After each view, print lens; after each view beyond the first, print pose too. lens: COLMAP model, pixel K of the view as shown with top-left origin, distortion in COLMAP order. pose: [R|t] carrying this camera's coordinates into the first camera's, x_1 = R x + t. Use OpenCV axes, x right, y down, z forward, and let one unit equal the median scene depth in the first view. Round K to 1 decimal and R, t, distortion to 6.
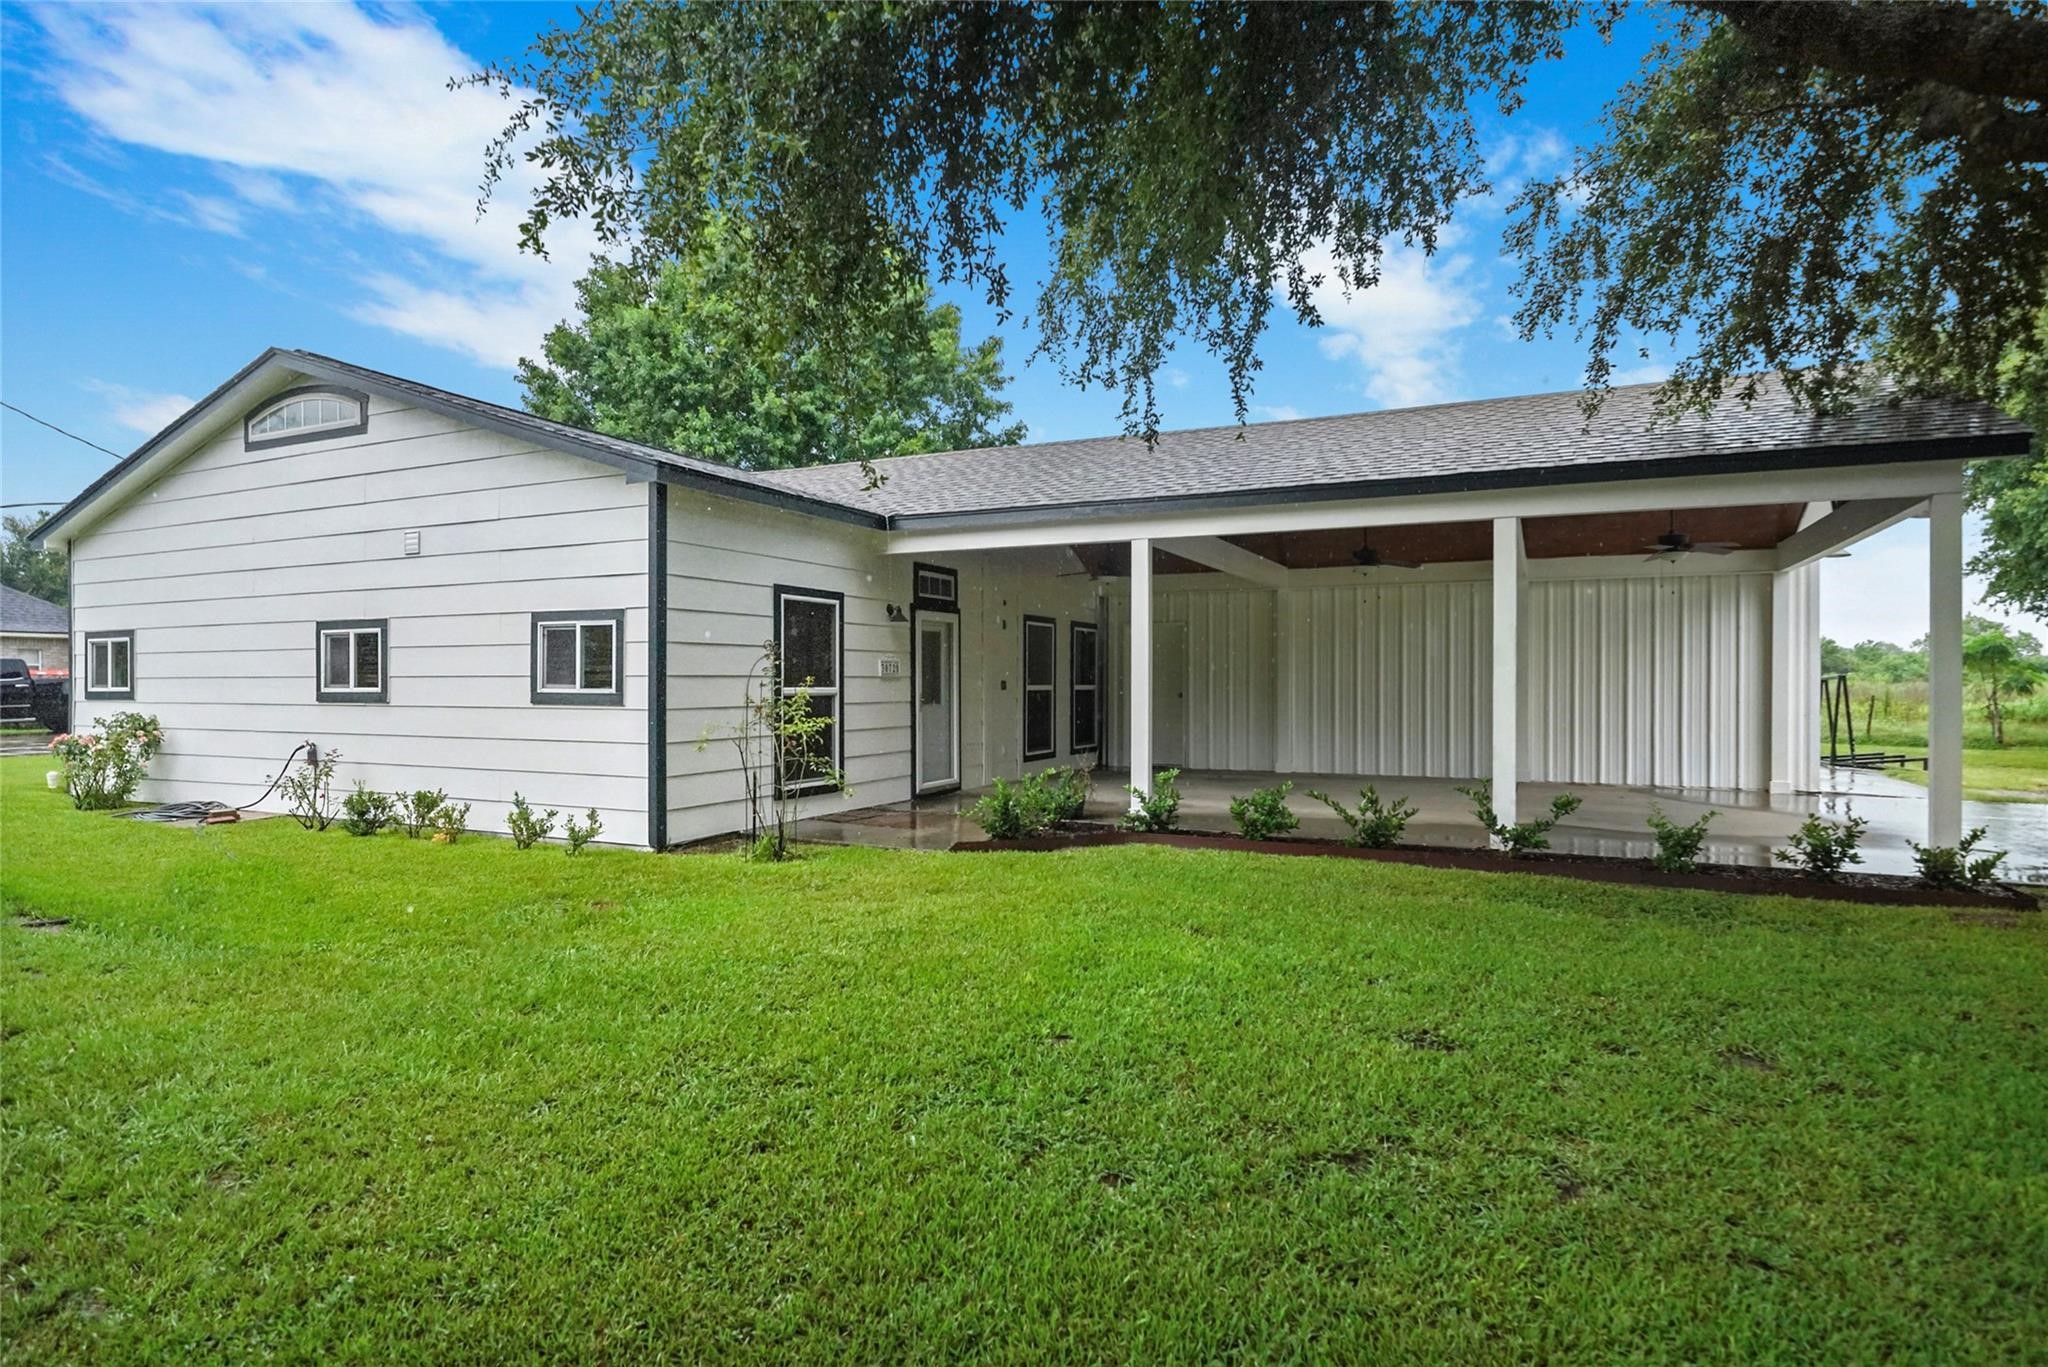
lens RADIAL K [[1066.4, 0, 1024.0], [0, 1066.4, 683.5], [0, 0, 1]] dist [-0.000422, 0.000016]
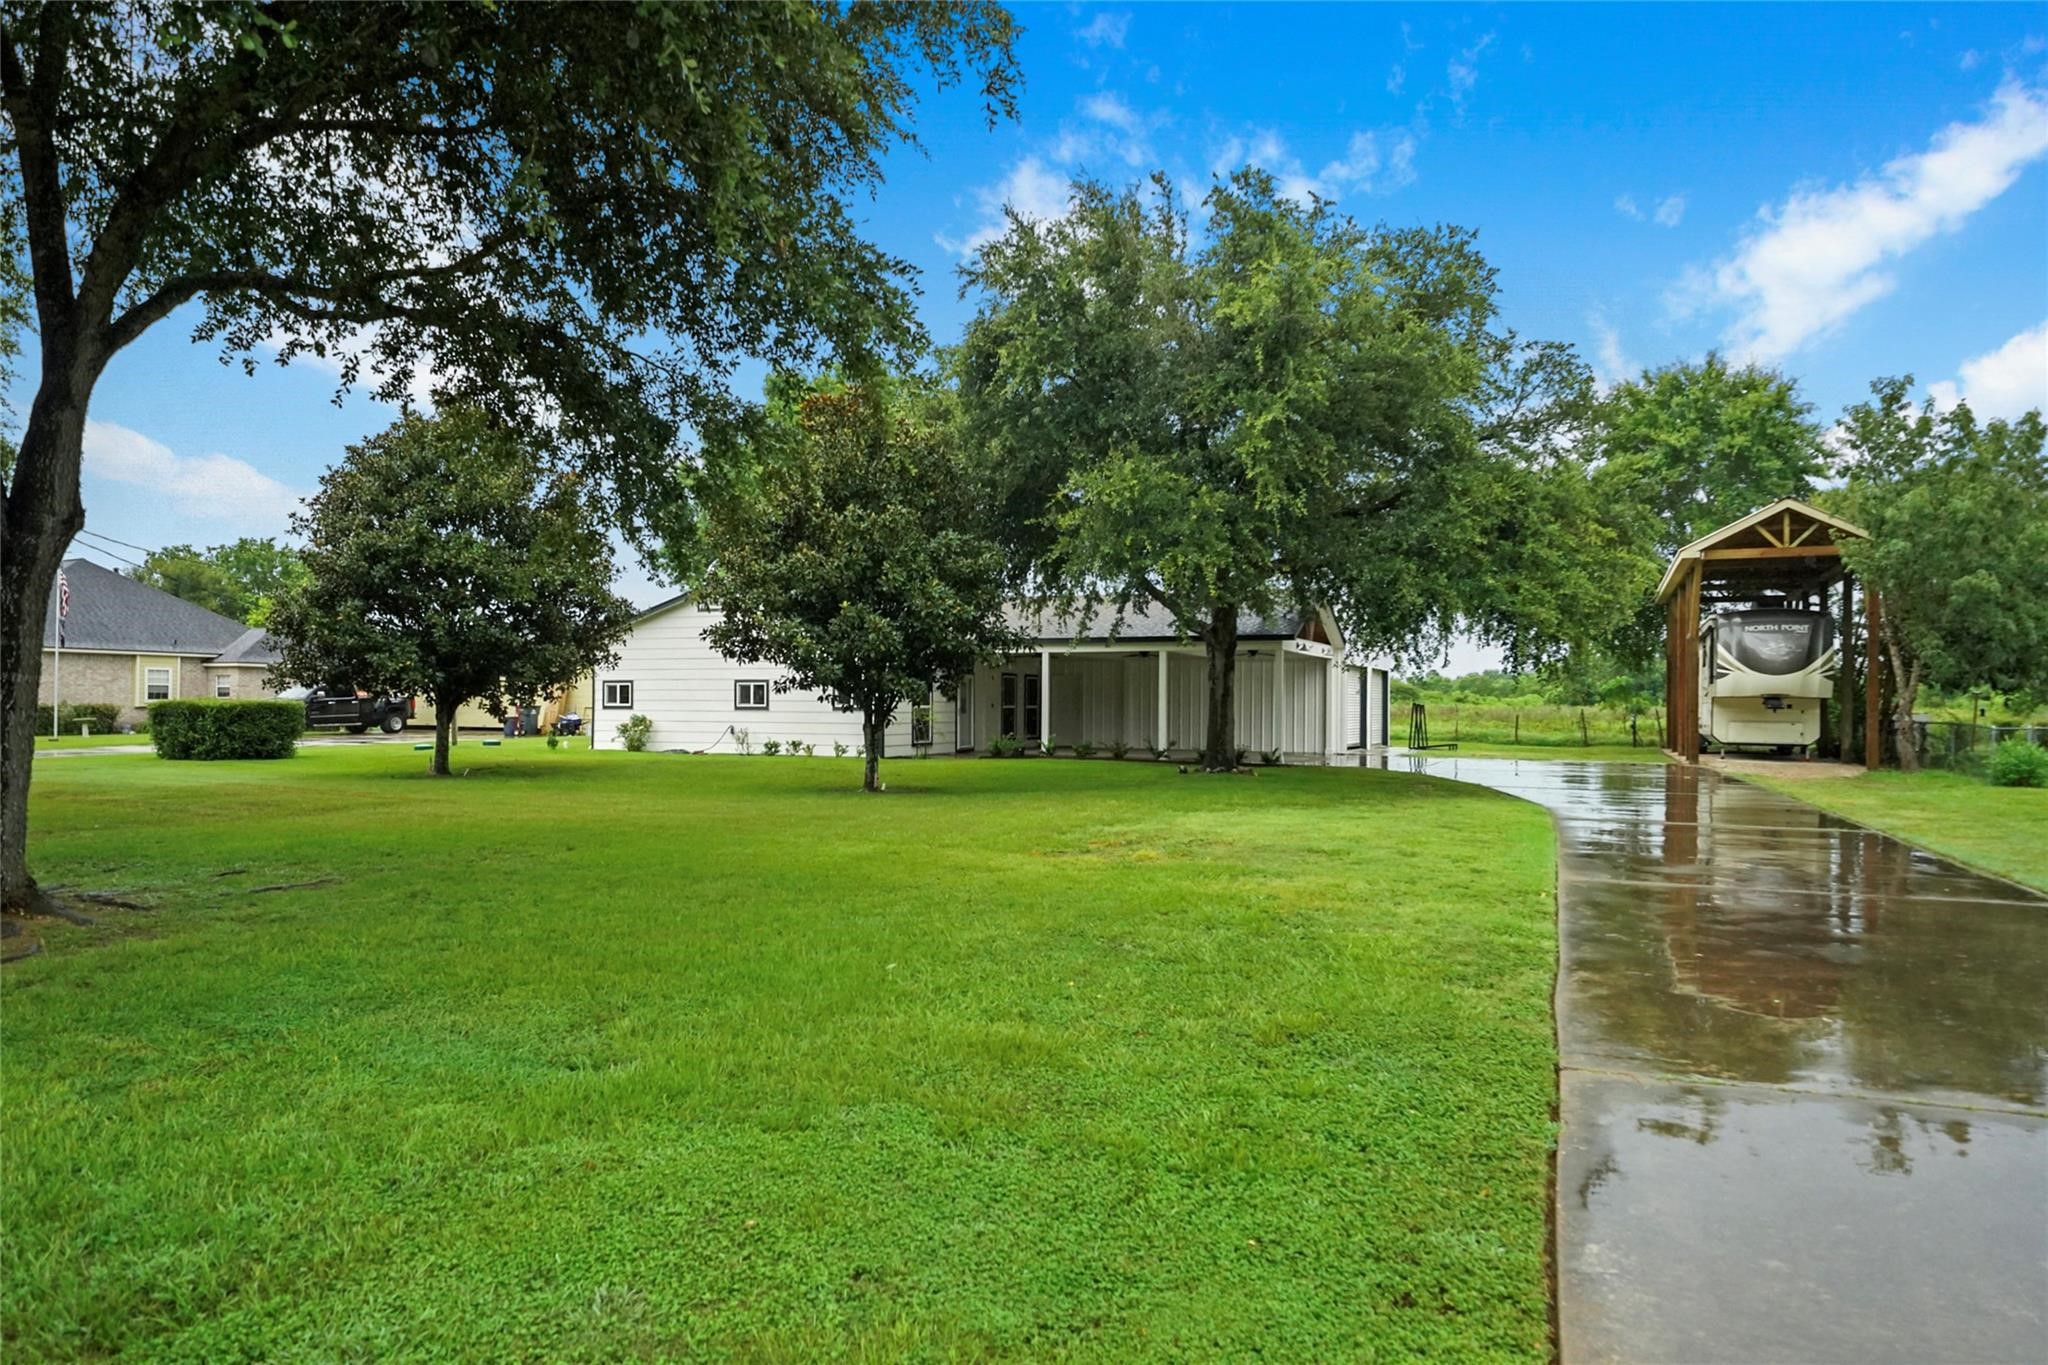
lens RADIAL K [[1265.5, 0, 1024.0], [0, 1265.5, 682.5], [0, 0, 1]] dist [-0.000422, -0.000002]
pose [[0.999439, 0.002956, 0.033351, -0.056285], [-0.002524, 0.999913, -0.012976, -0.012396], [-0.033387, 0.012885, 0.999359, -2.180576]]
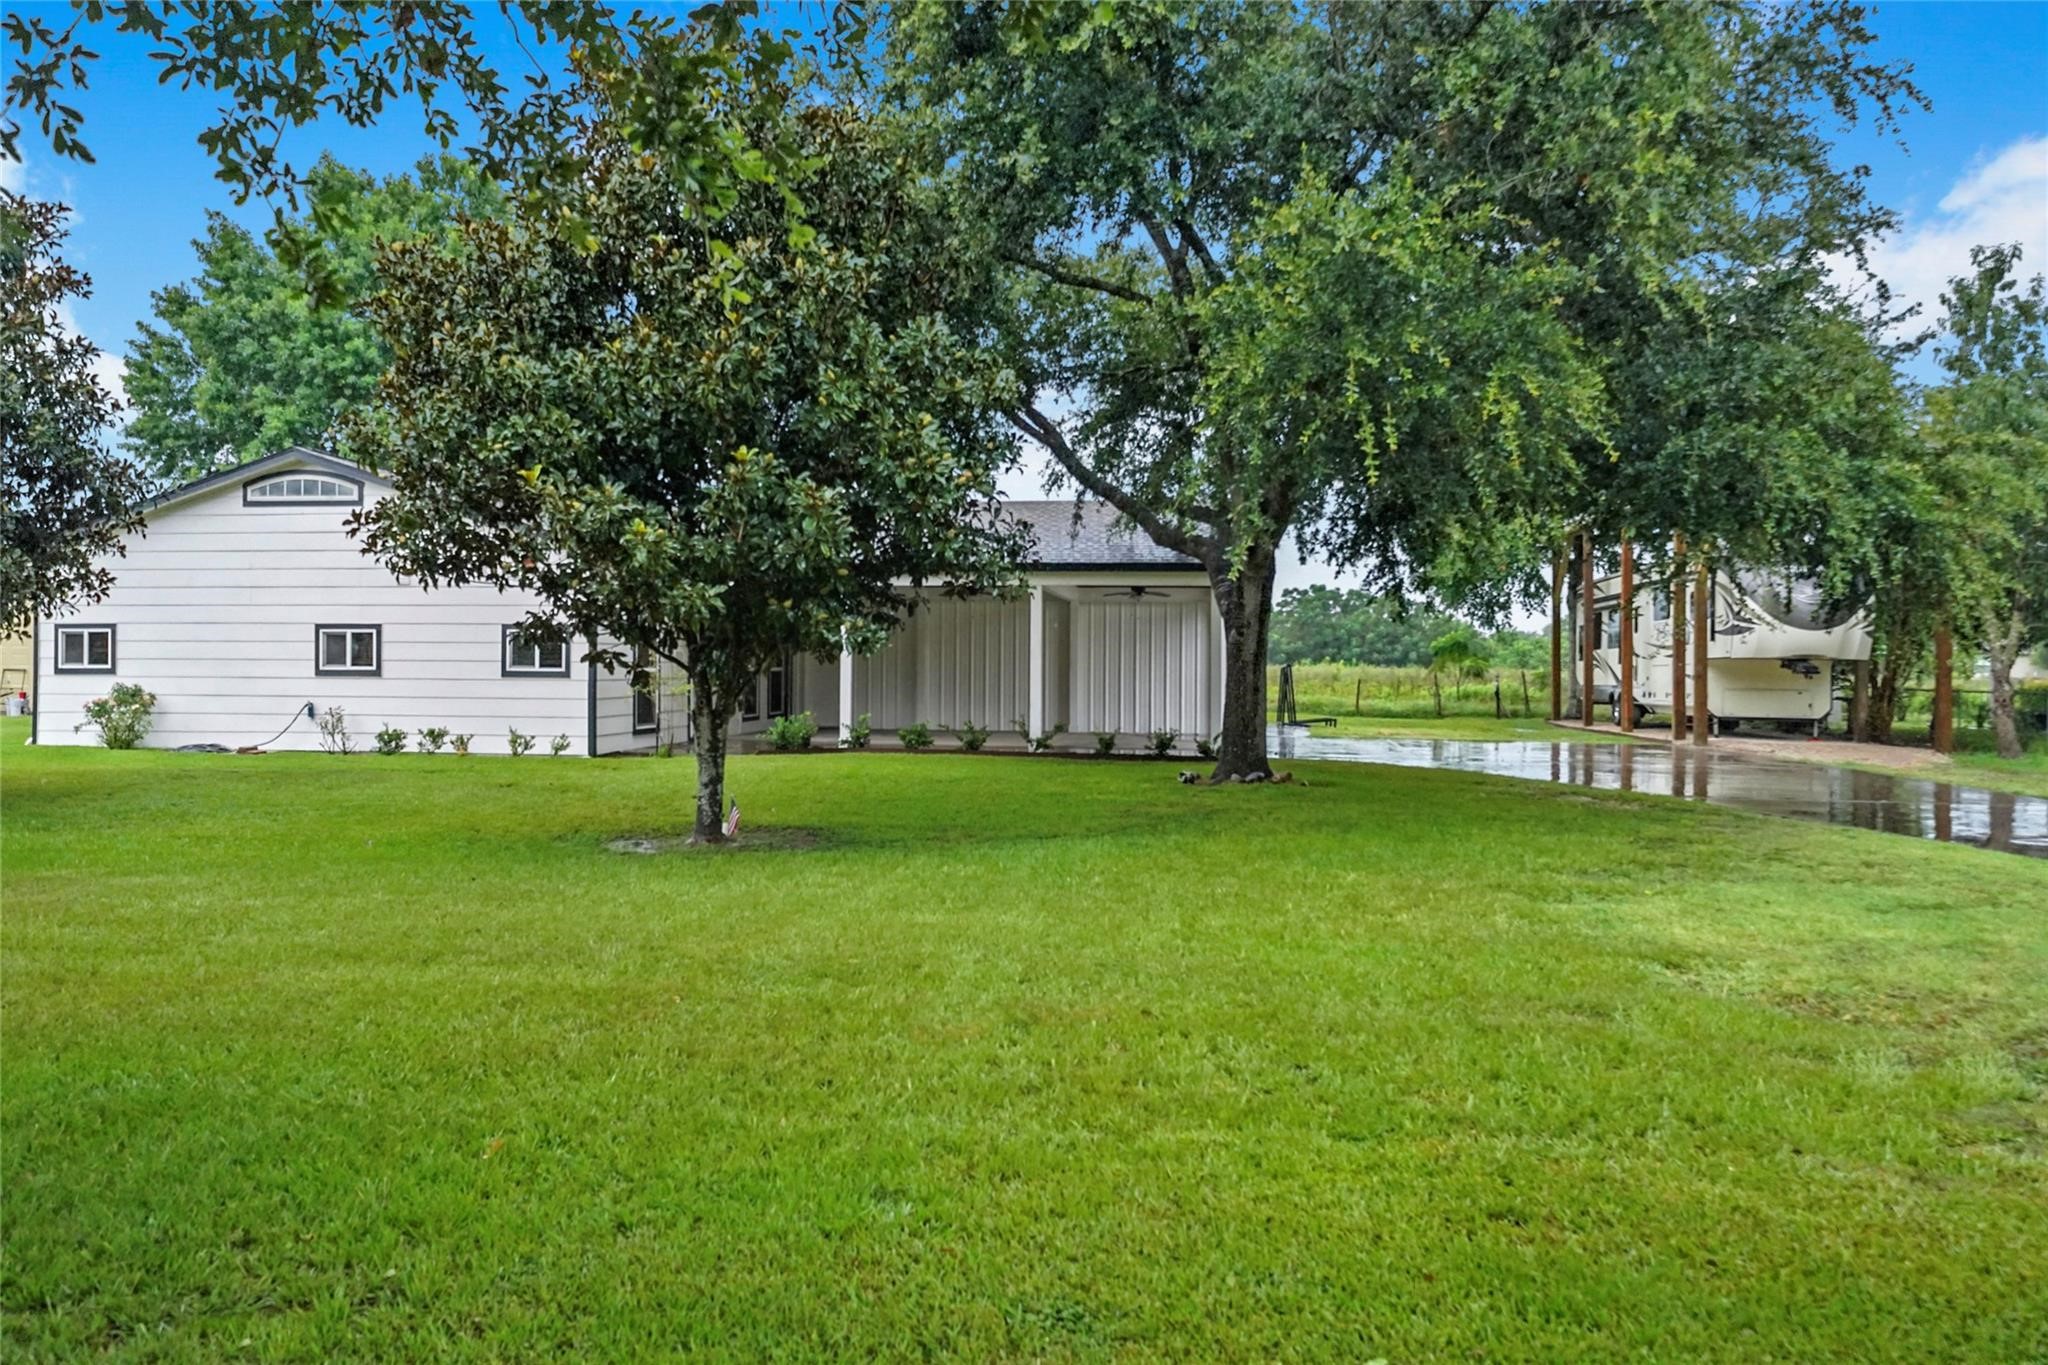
lens RADIAL K [[1443.2, 0, 1024.0], [0, 1443.2, 682.5], [0, 0, 1]] dist [-0.022950, 0.000297]
pose [[0.943797, -0.000798, 0.330524, -0.391080], [-0.005097, 0.999843, 0.016970, -0.014094], [-0.330486, -0.017701, 0.943645, -1.311694]]
